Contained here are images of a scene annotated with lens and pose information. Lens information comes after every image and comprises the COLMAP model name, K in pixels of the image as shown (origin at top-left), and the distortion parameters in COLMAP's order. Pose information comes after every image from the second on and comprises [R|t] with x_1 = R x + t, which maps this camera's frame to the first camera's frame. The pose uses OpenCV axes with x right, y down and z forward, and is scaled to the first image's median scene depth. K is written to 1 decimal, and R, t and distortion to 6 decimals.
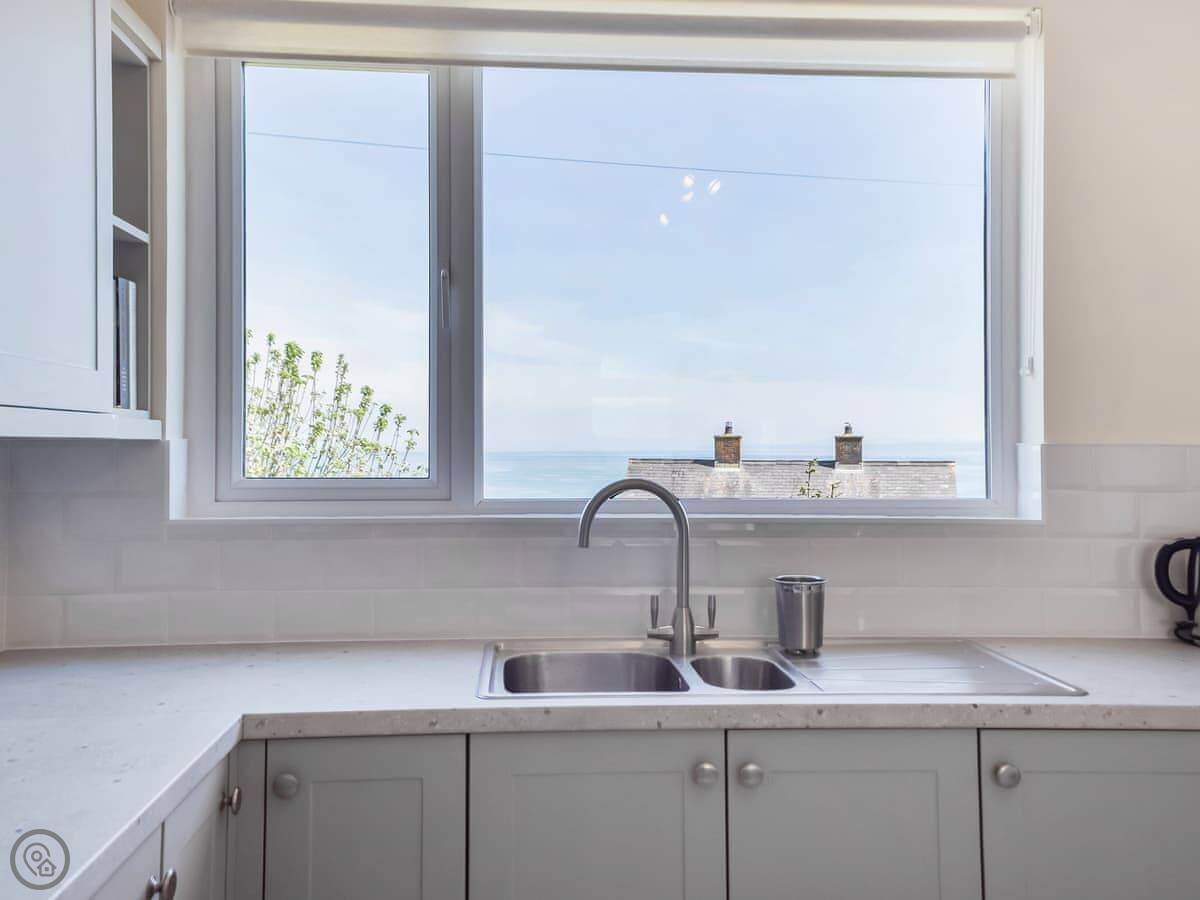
lens RADIAL K [[1109.7, 0, 628.1], [0, 1109.7, 427.5], [0, 0, 1]] dist [0.023311, -0.001980]
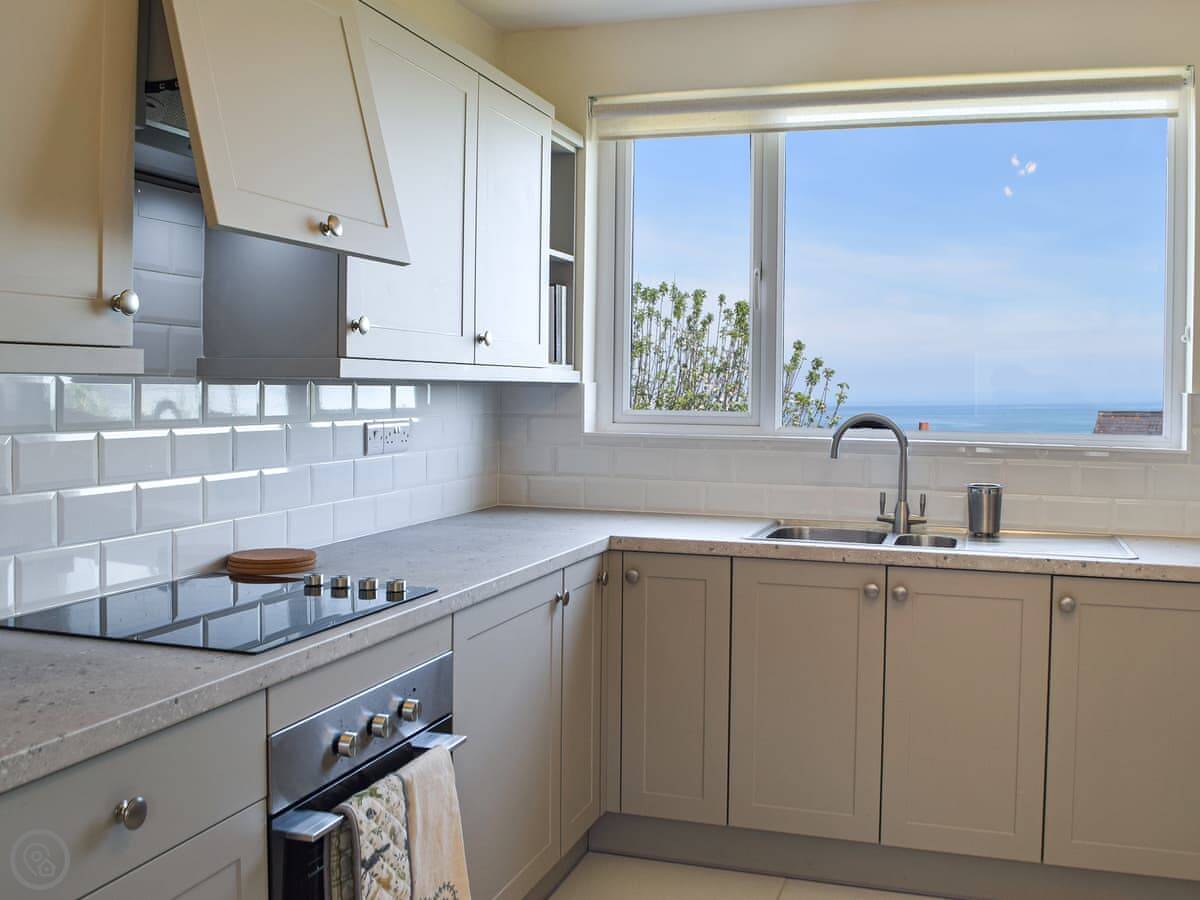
lens RADIAL K [[1109.7, 0, 628.1], [0, 1109.7, 427.5], [0, 0, 1]] dist [0.023311, -0.001980]
pose [[0.919042, 0.022758, -0.393503, 0.289278], [-0.006793, 0.999098, 0.041919, 0.007568], [0.394102, -0.035852, 0.918367, -0.469498]]
